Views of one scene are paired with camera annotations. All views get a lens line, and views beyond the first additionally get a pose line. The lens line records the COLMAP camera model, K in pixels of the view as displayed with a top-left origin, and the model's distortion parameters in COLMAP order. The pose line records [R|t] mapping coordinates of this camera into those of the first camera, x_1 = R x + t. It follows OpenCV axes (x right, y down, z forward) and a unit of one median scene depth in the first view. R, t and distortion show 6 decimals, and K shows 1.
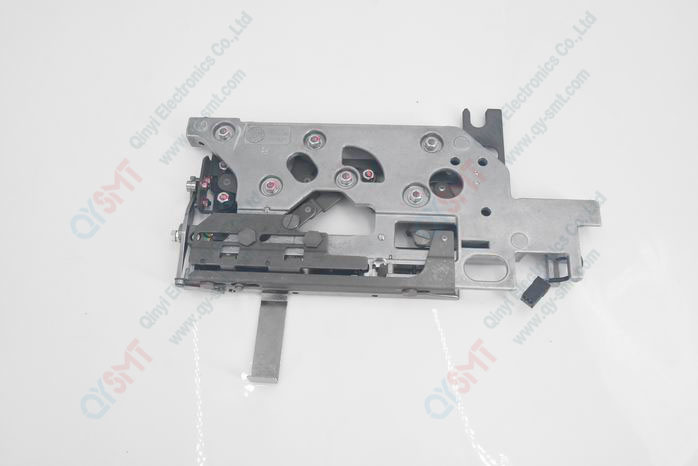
lens RADIAL K [[586.9, 0, 349.0], [0, 586.9, 233.0], [0, 0, 1]] dist [-0.007360, -0.002462]
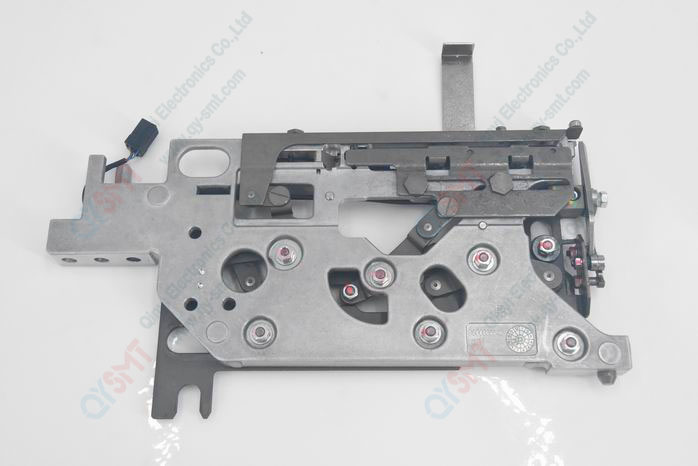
lens RADIAL K [[896.3, 0, 349.0], [0, 896.3, 233.0], [0, 0, 1]] dist [0.058278, 0.010387]
pose [[-0.996328, 0.066656, 0.053736, -0.029356], [-0.010020, -0.714081, 0.699991, -0.842032], [0.085030, 0.696882, 0.712127, 0.176730]]
